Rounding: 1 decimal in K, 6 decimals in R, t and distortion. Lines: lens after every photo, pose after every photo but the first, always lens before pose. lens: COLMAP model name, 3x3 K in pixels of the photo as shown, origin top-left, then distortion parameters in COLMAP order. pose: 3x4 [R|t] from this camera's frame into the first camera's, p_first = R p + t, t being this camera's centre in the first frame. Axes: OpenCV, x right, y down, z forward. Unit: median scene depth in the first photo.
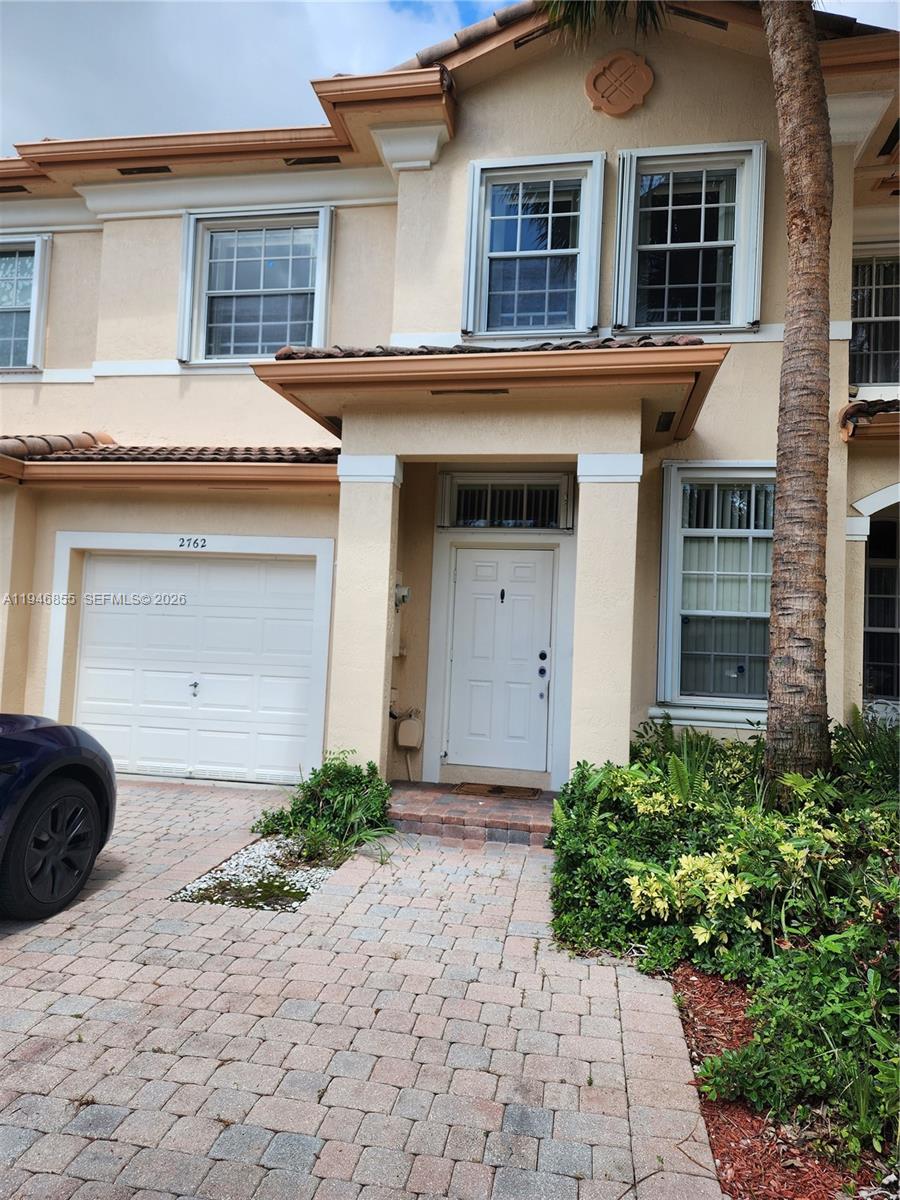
lens RADIAL K [[805.4, 0, 449.5], [0, 805.4, 610.1], [0, 0, 1]] dist [0.003176, 0.001578]
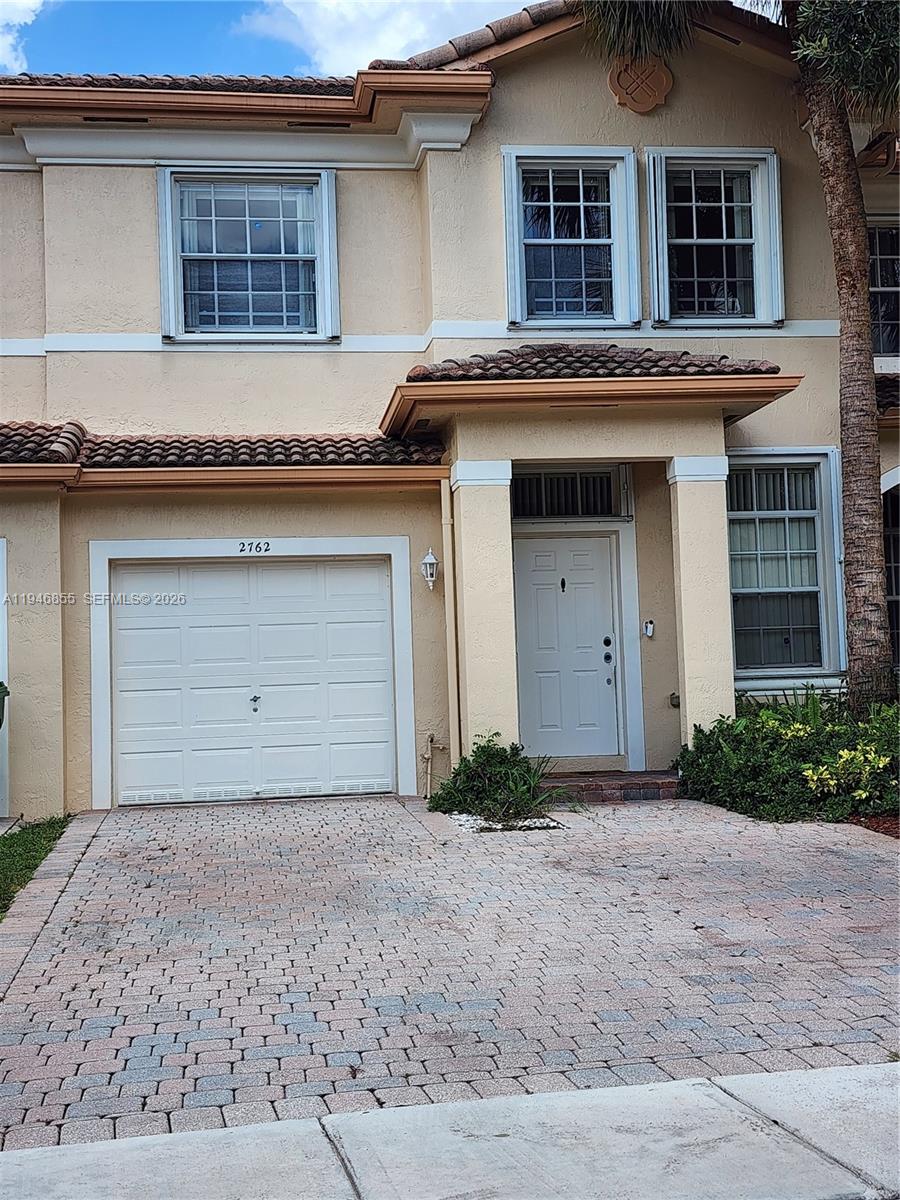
lens RADIAL K [[1586.6, 0, 450.1], [0, 1586.6, 596.2], [0, 0, 1]] dist [0.031221, 0.000000]
pose [[0.948108, -0.057089, 0.312783, -0.697194], [0.060143, 0.998190, -0.000117, -0.012361], [-0.312210, 0.018923, 0.949825, -0.844177]]
